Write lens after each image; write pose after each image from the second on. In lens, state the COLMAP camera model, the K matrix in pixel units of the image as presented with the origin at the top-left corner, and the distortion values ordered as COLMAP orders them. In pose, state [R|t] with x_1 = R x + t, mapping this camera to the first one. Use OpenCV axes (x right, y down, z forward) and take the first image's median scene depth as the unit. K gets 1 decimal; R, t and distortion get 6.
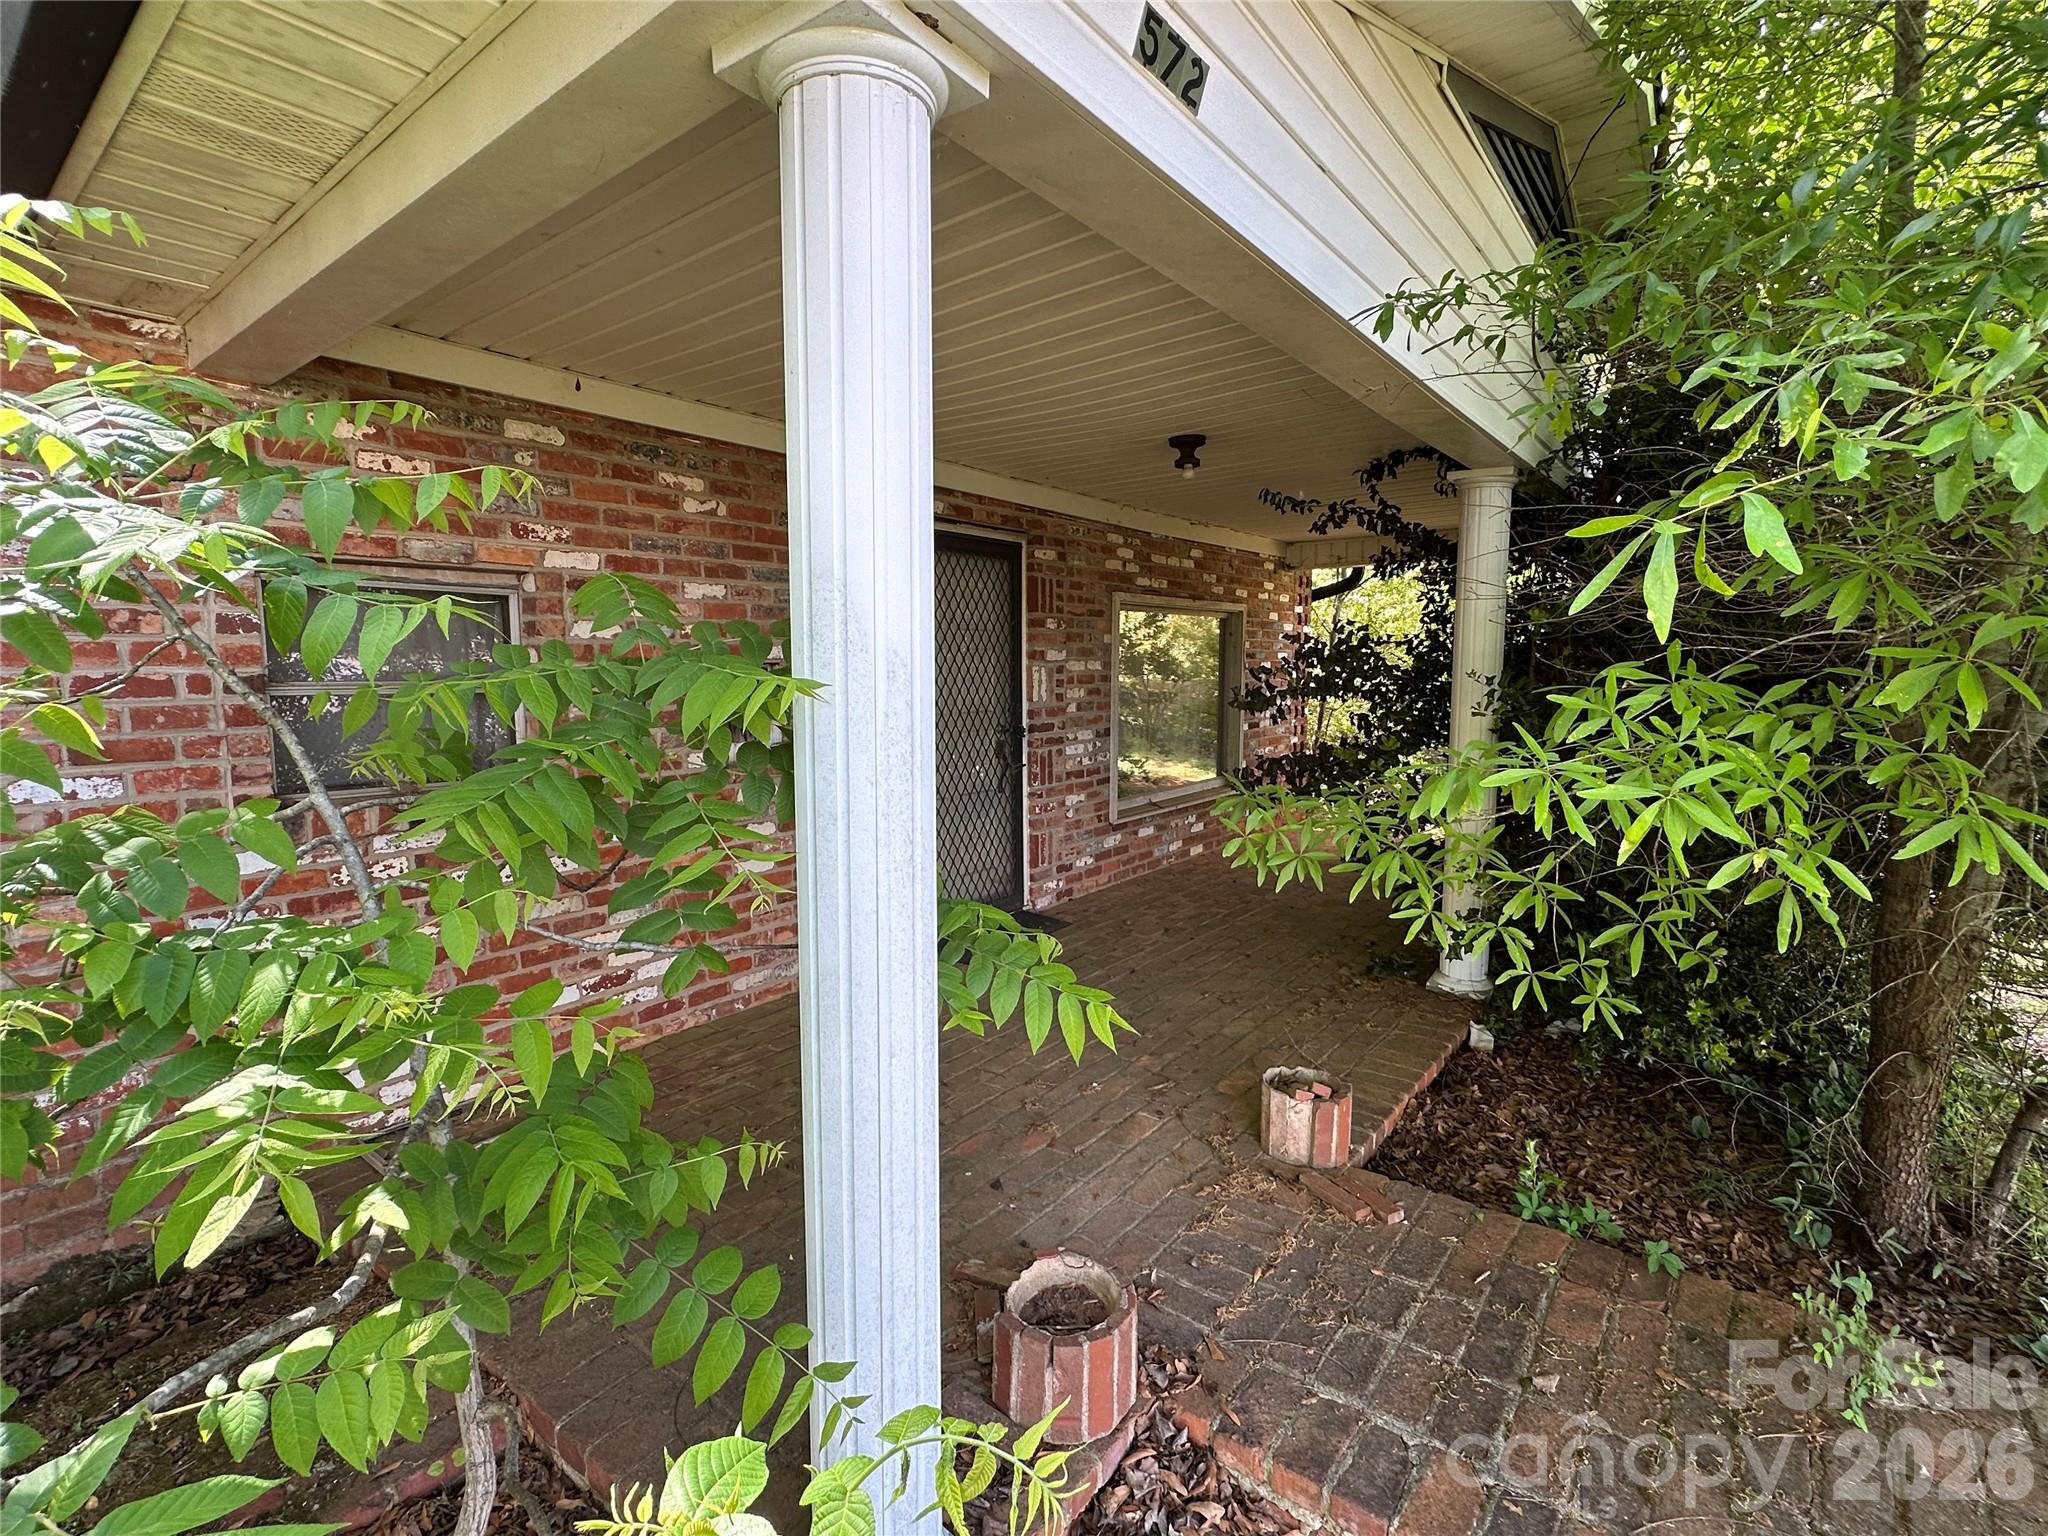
lens RADIAL K [[968.4, 0, 1018.3], [0, 968.4, 776.3], [0, 0, 1]] dist [-0.004562, -0.000681]
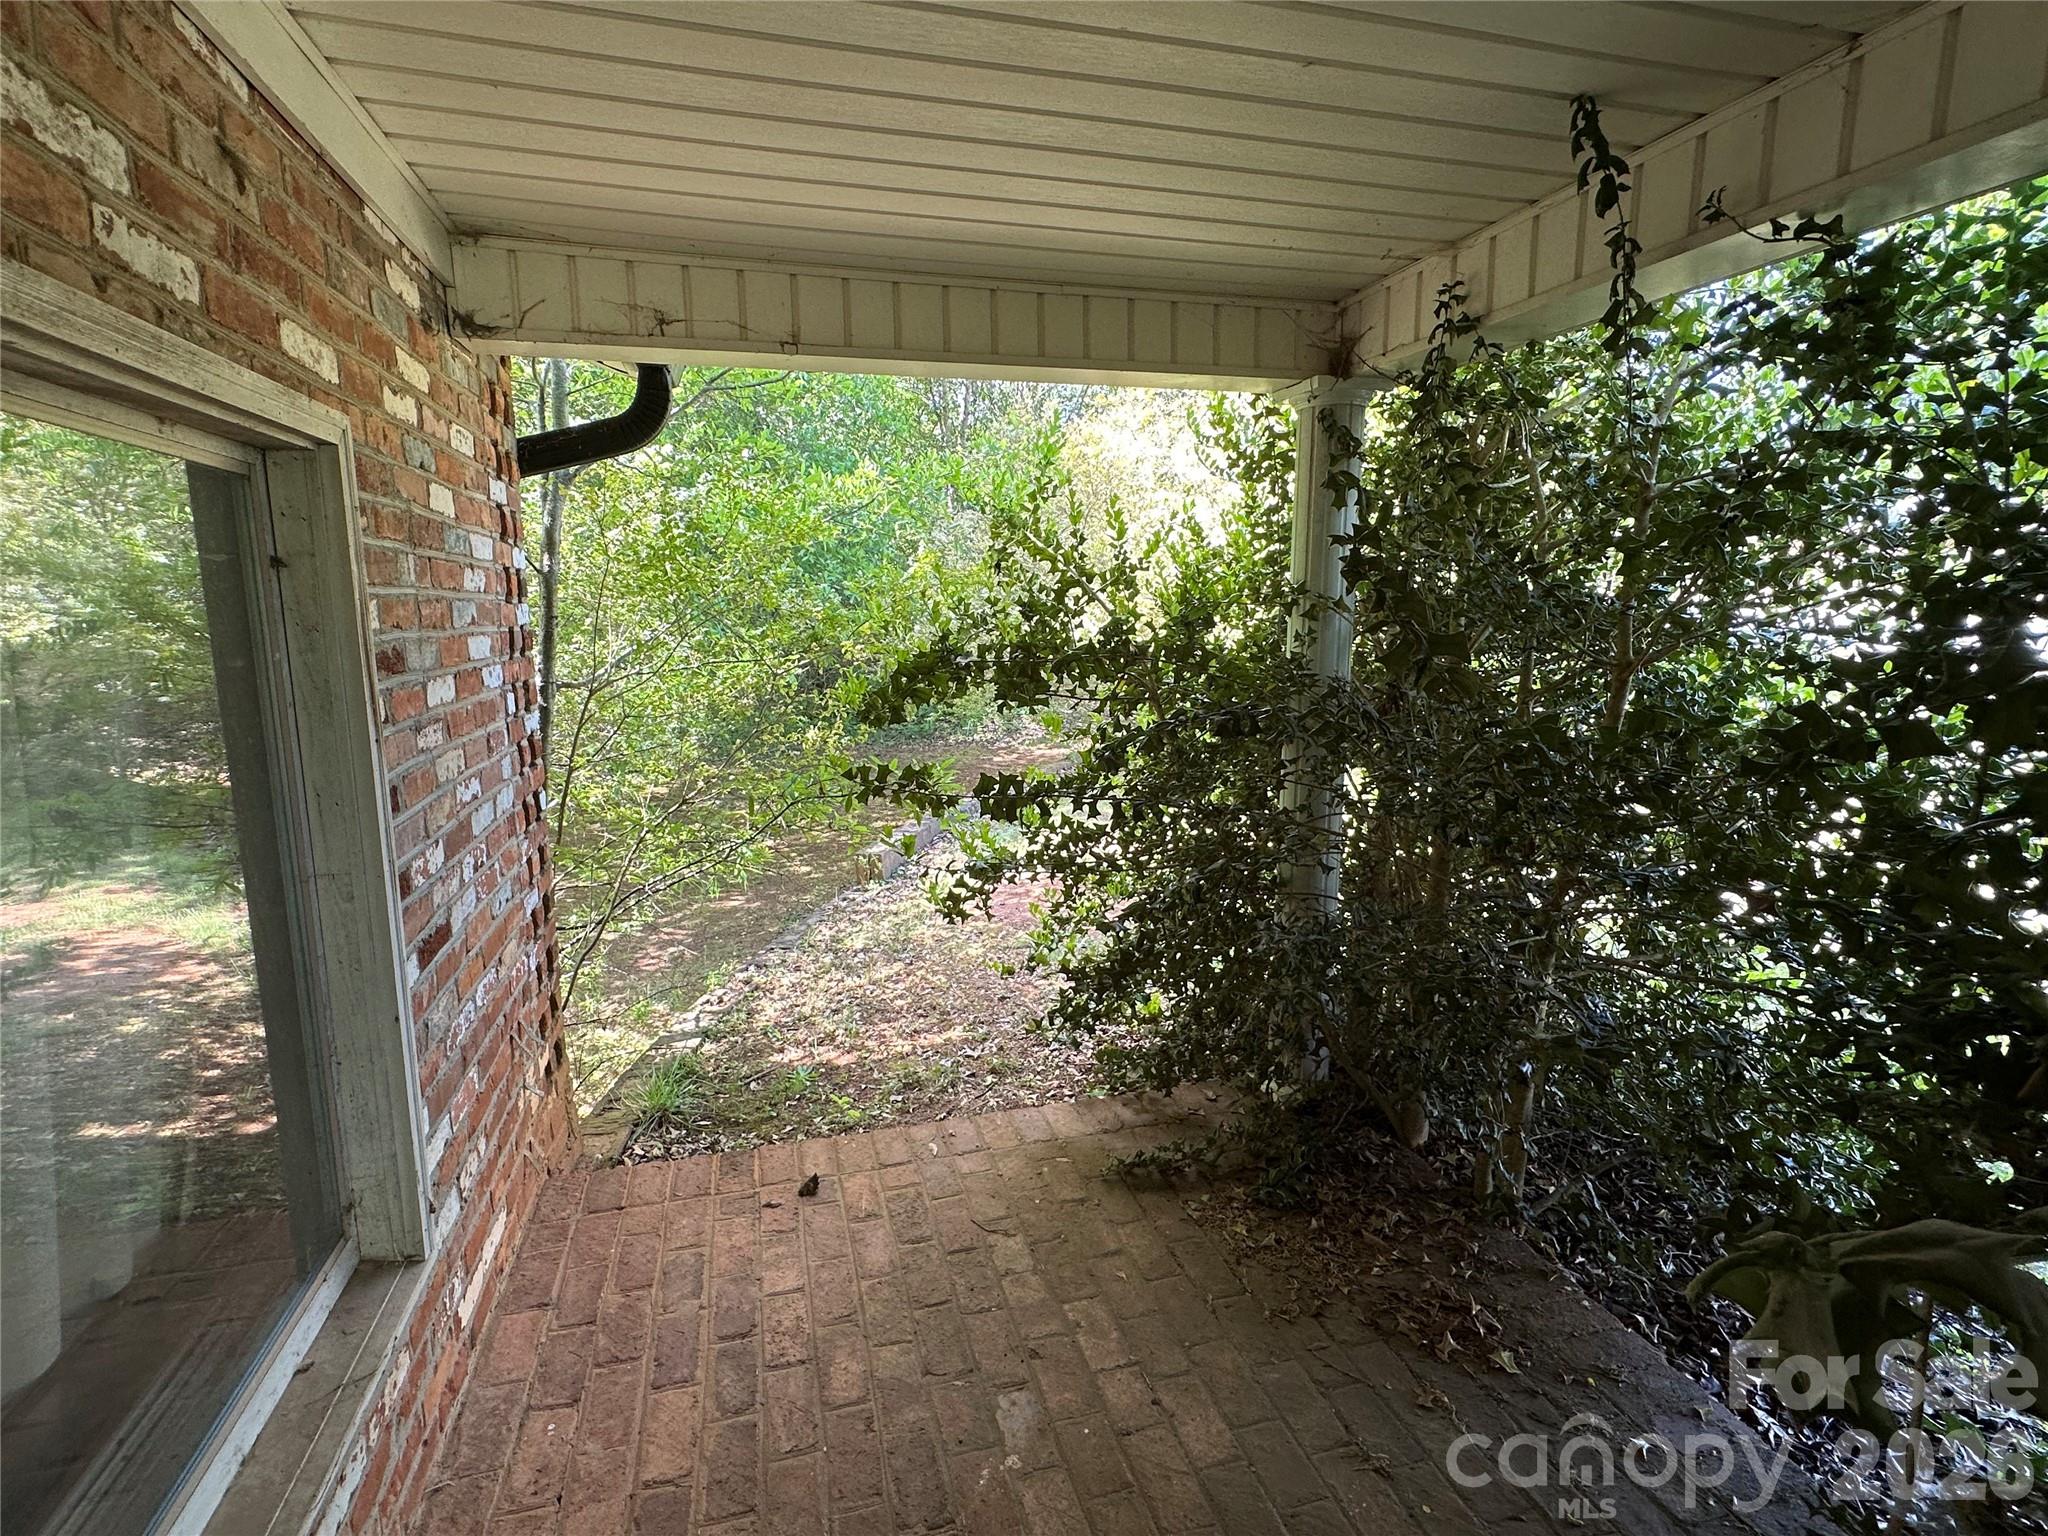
lens RADIAL K [[968.4, 0, 1018.3], [0, 968.4, 776.3], [0, 0, 1]] dist [-0.004562, -0.000681]
pose [[0.598756, -0.131769, 0.790018, 0.195783], [0.089246, 0.991208, 0.097686, -0.142788], [-0.795943, 0.012016, 0.605252, 0.996898]]
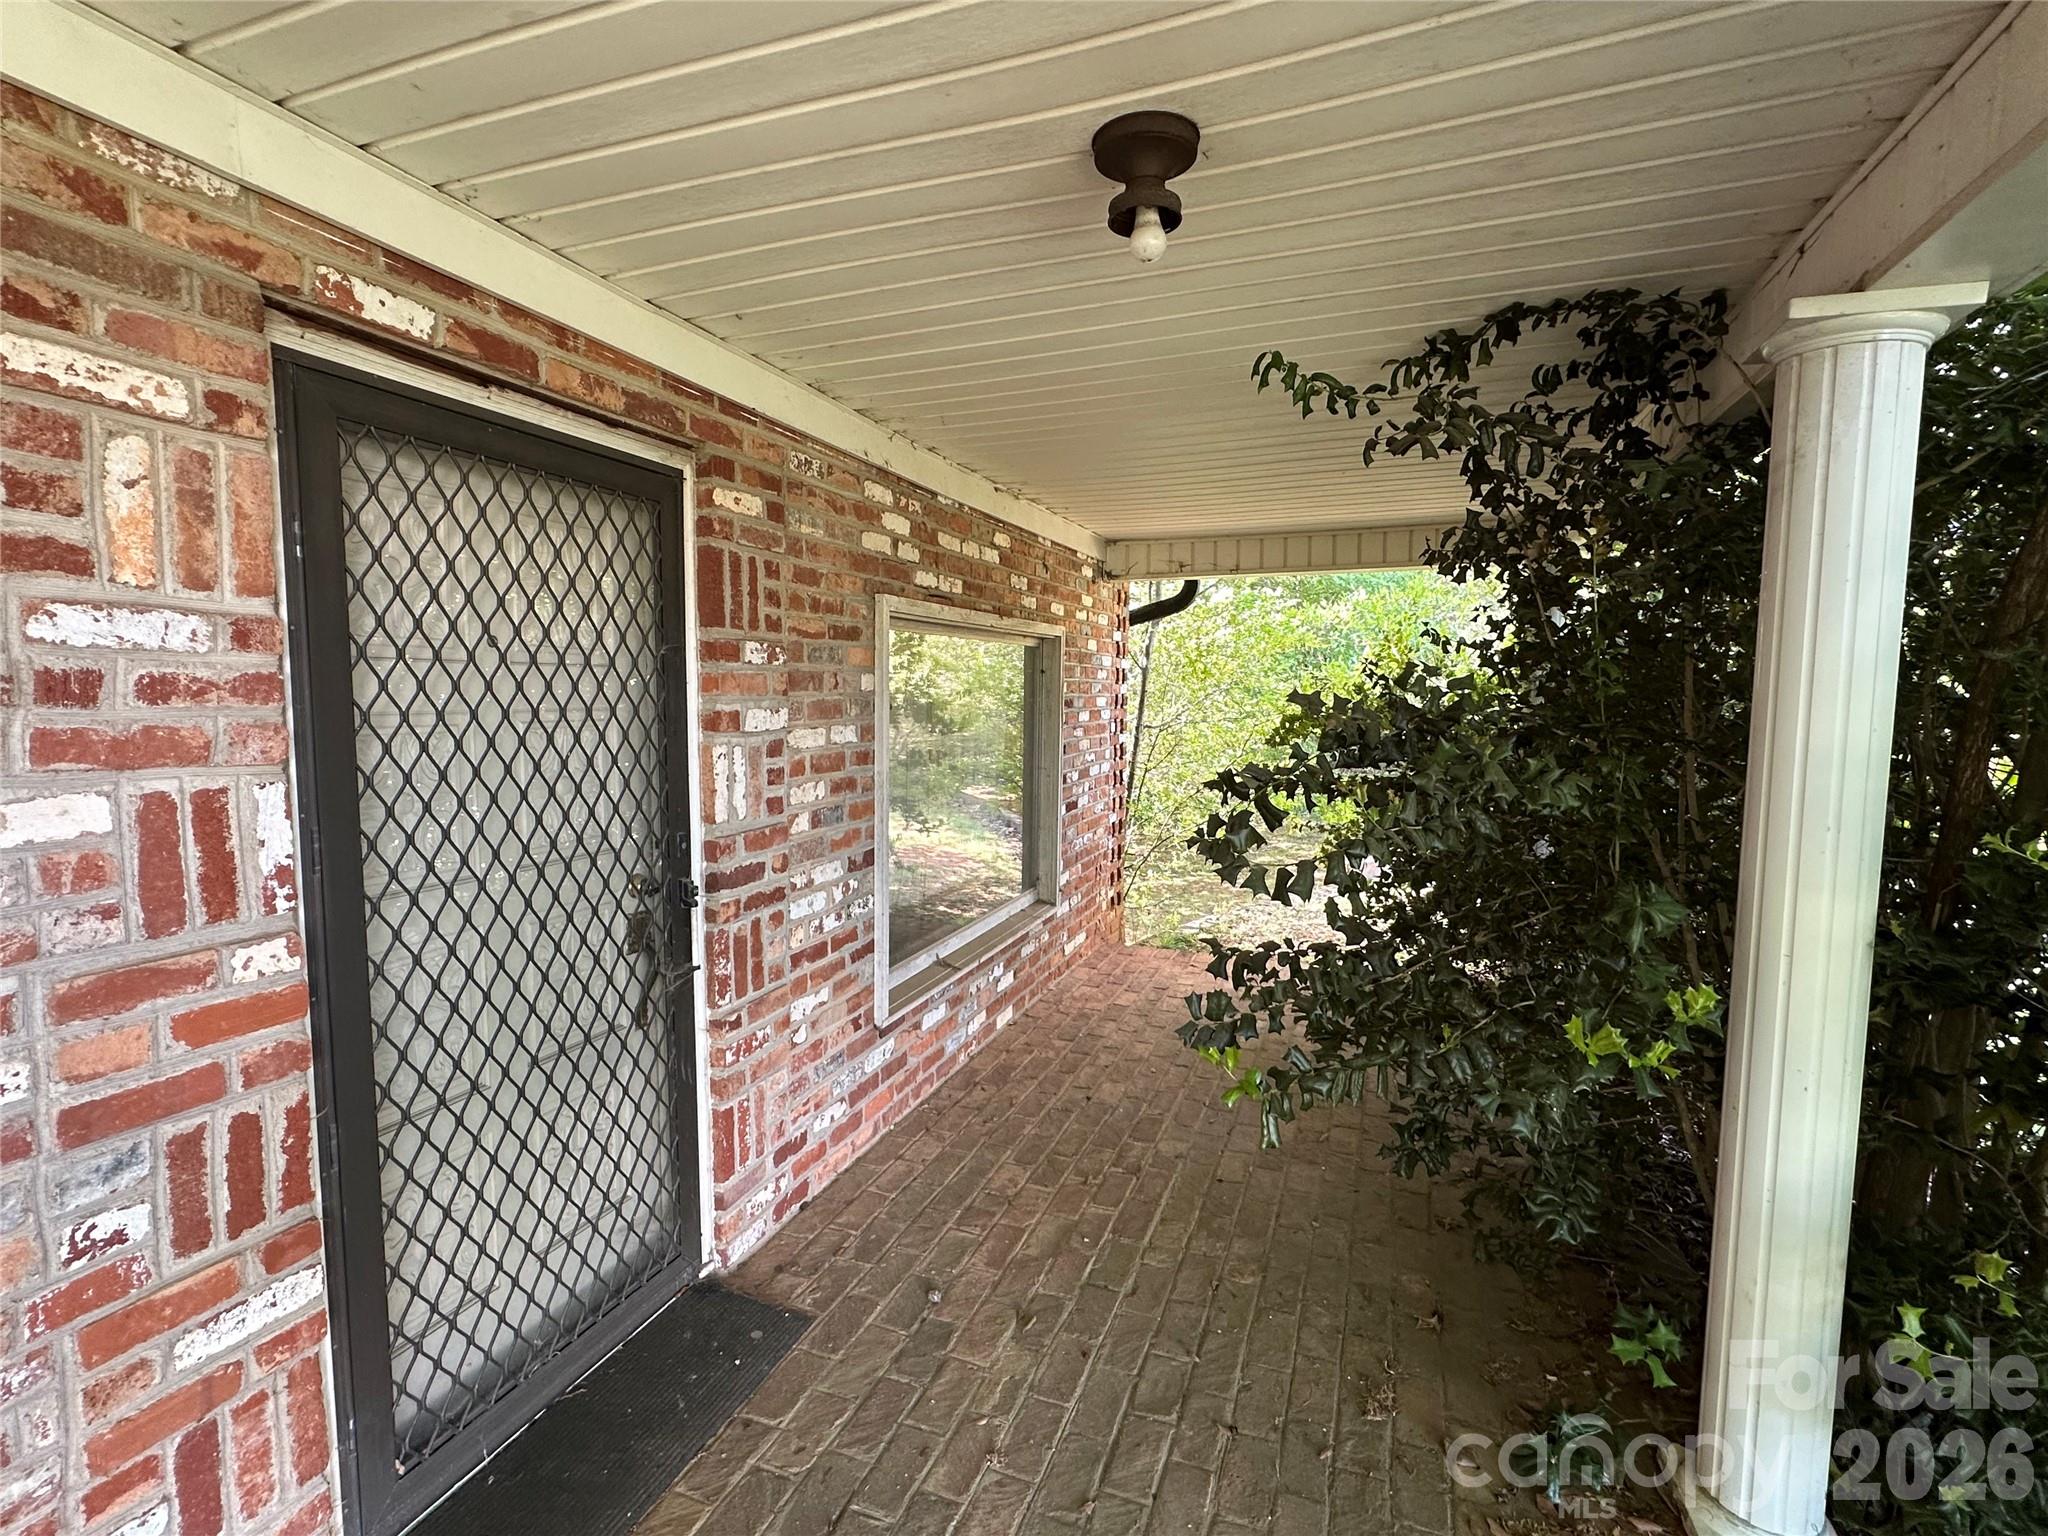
lens RADIAL K [[968.4, 0, 1018.3], [0, 968.4, 776.3], [0, 0, 1]] dist [-0.004562, -0.000681]
pose [[0.957812, -0.013416, 0.287081, 0.020116], [0.019781, 0.999618, -0.019283, -0.082935], [-0.286713, 0.024148, 0.957712, 0.496097]]
